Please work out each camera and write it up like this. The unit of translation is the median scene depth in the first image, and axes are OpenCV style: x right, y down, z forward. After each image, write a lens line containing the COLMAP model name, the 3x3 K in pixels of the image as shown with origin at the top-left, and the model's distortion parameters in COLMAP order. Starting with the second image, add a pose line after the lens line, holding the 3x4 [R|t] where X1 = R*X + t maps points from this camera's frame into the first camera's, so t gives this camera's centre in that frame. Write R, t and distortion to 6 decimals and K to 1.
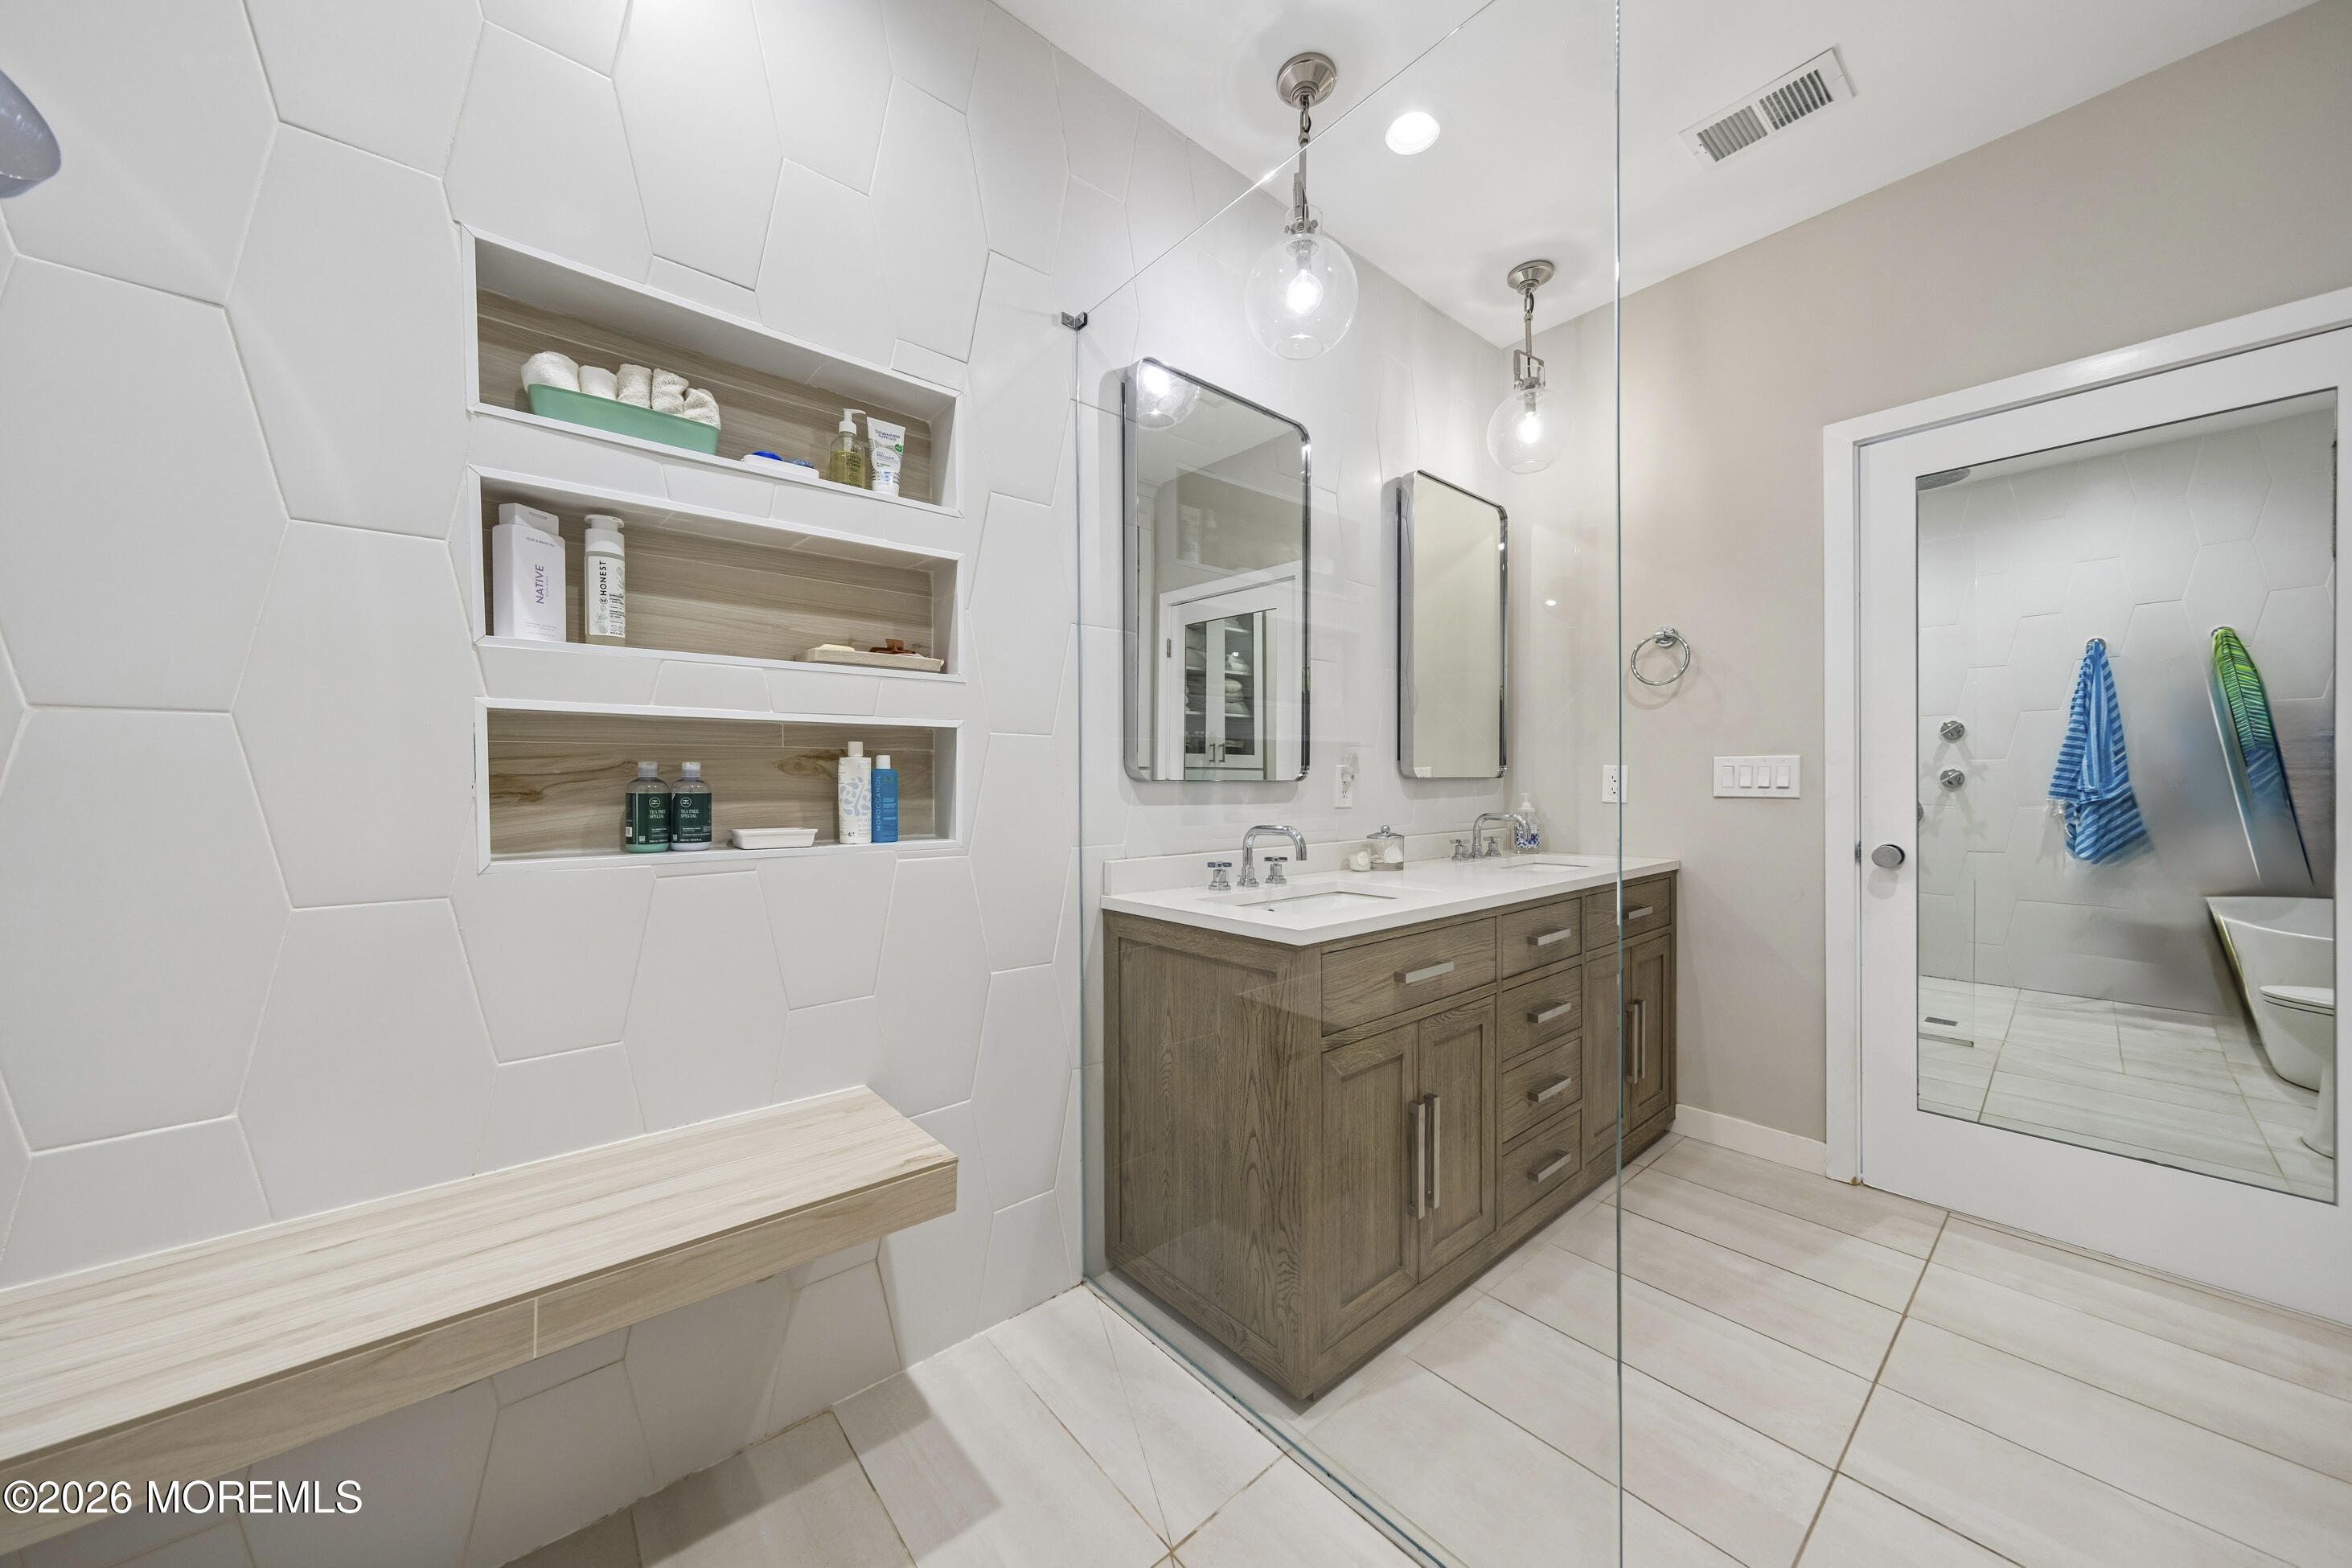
lens RADIAL K [[818.4, 0, 1167.8], [0, 818.4, 788.0], [0, 0, 1]] dist [-0.003314, 0.003652]
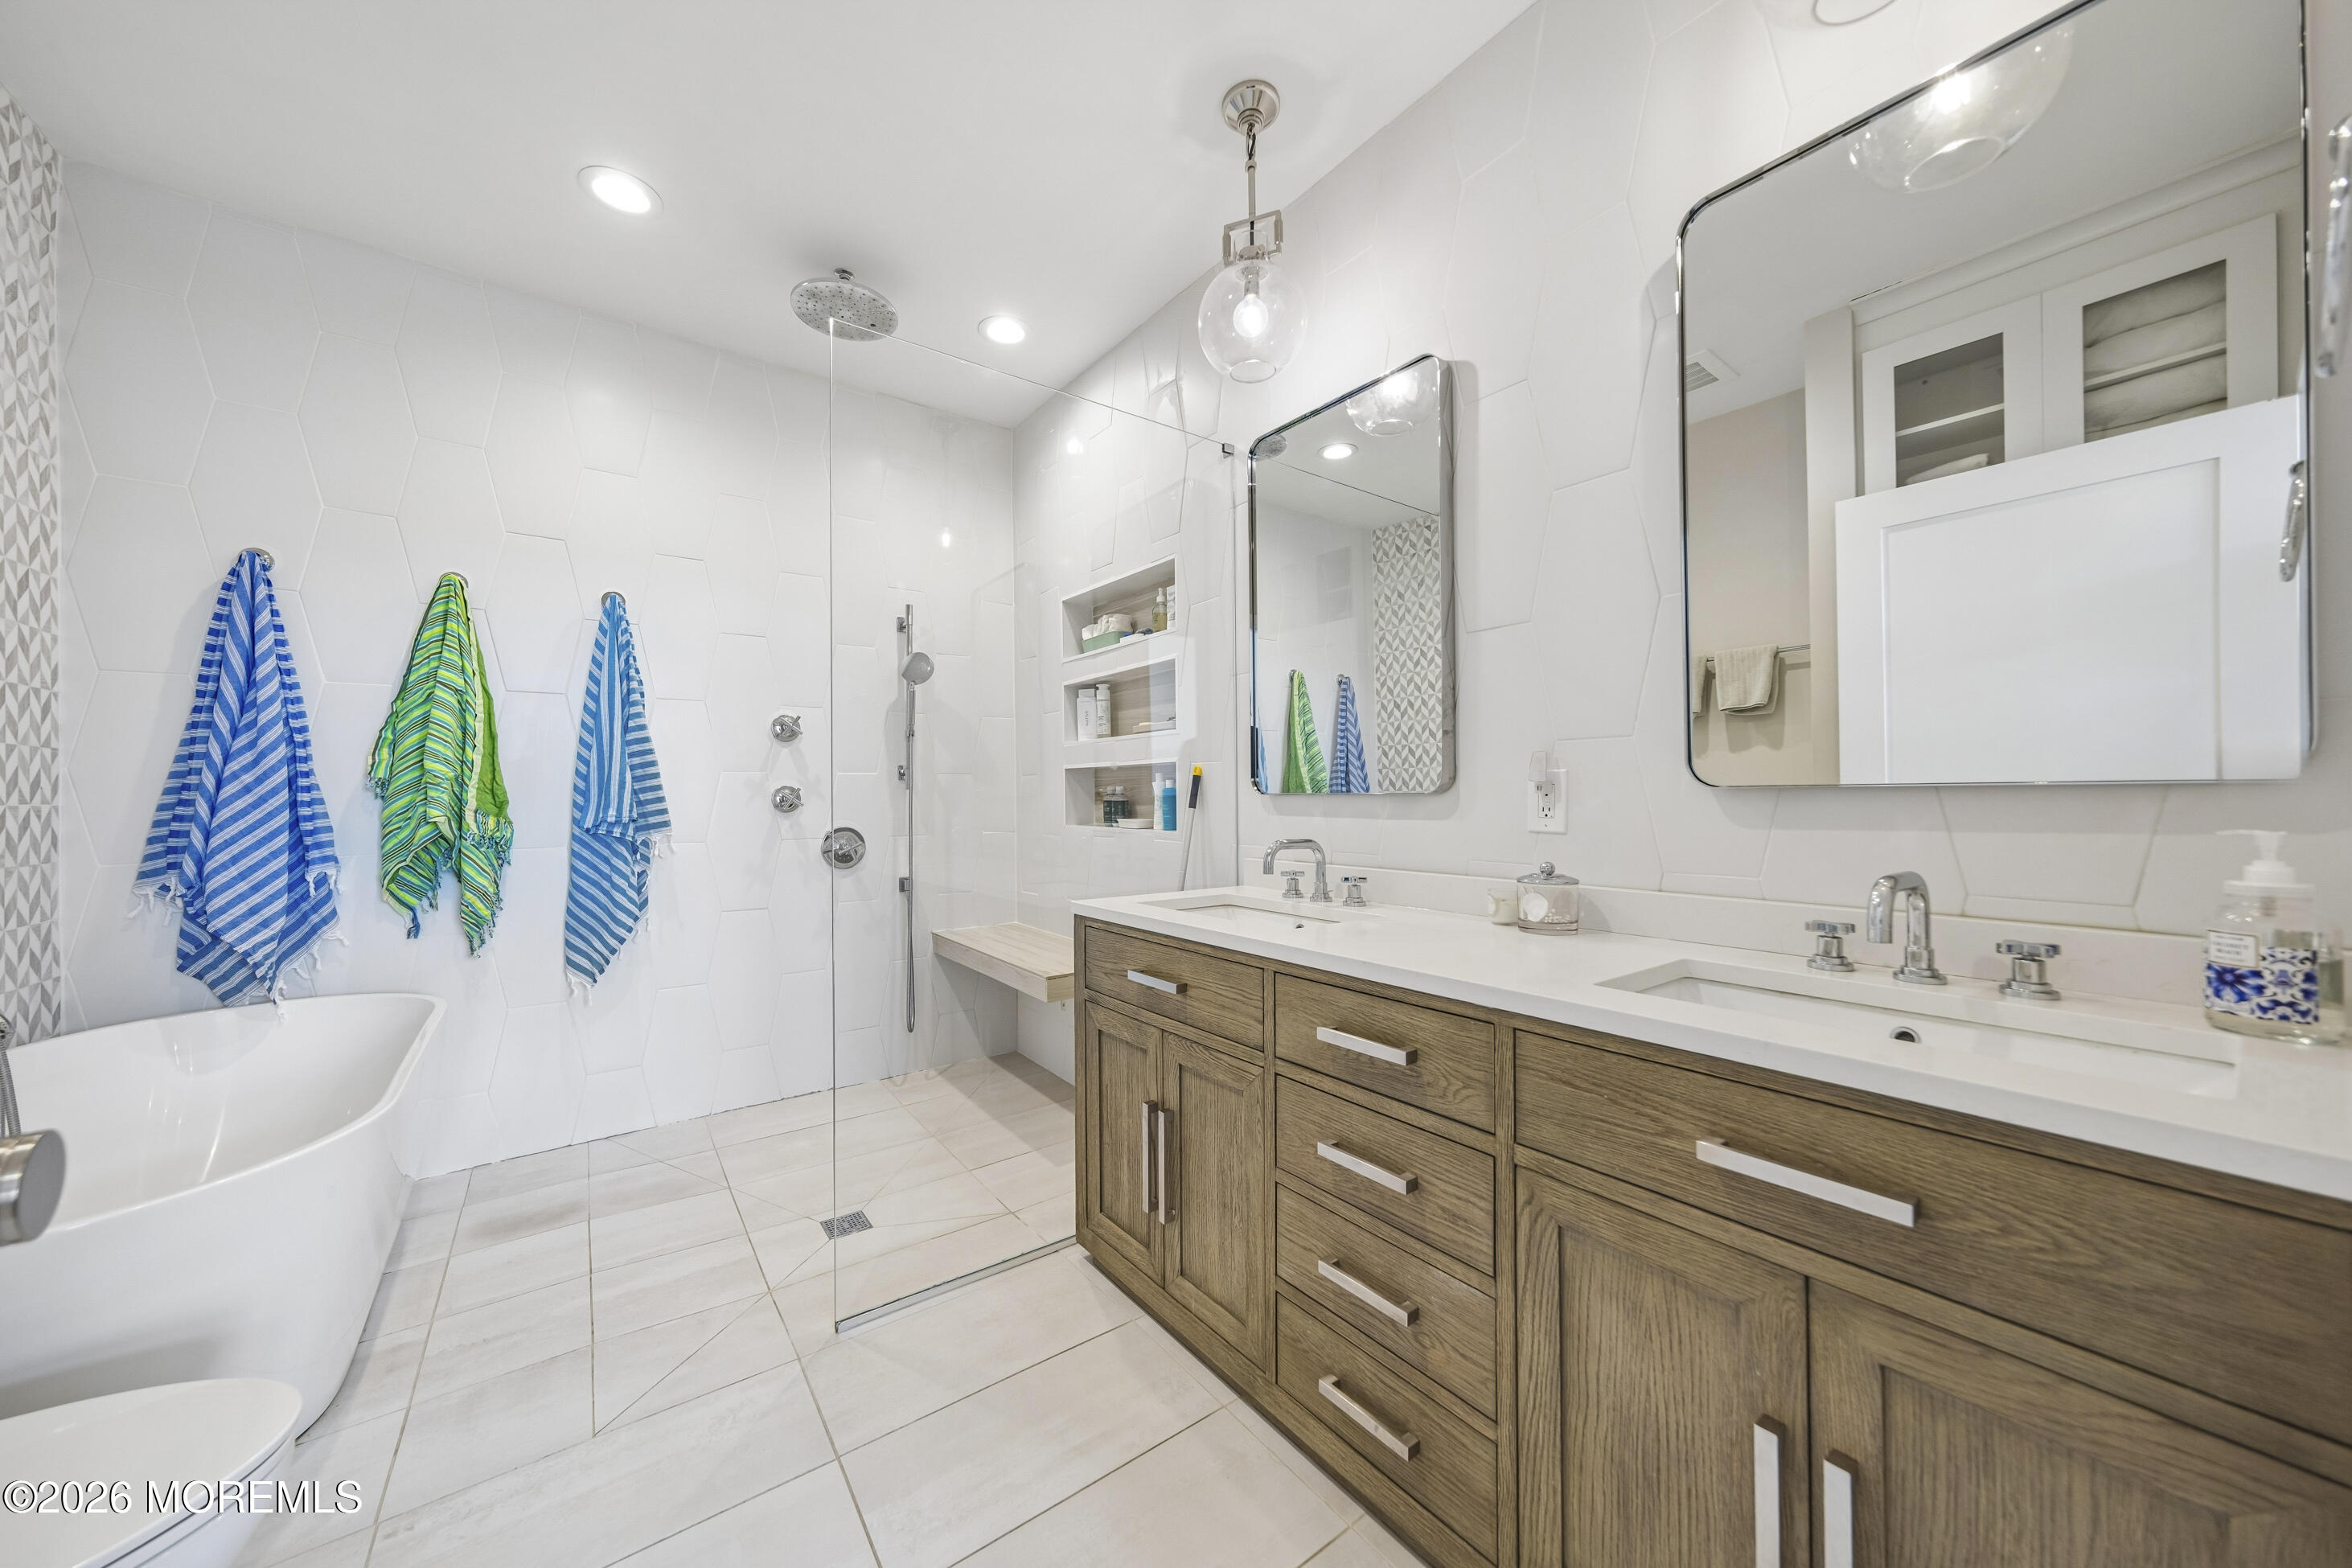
lens RADIAL K [[818.4, 0, 1167.8], [0, 818.4, 788.0], [0, 0, 1]] dist [-0.003314, 0.003652]
pose [[-0.070141, -0.004923, -0.997525, 1.377453], [0.002132, 0.999985, -0.005085, -0.013232], [0.997535, -0.002483, -0.070129, 1.118533]]
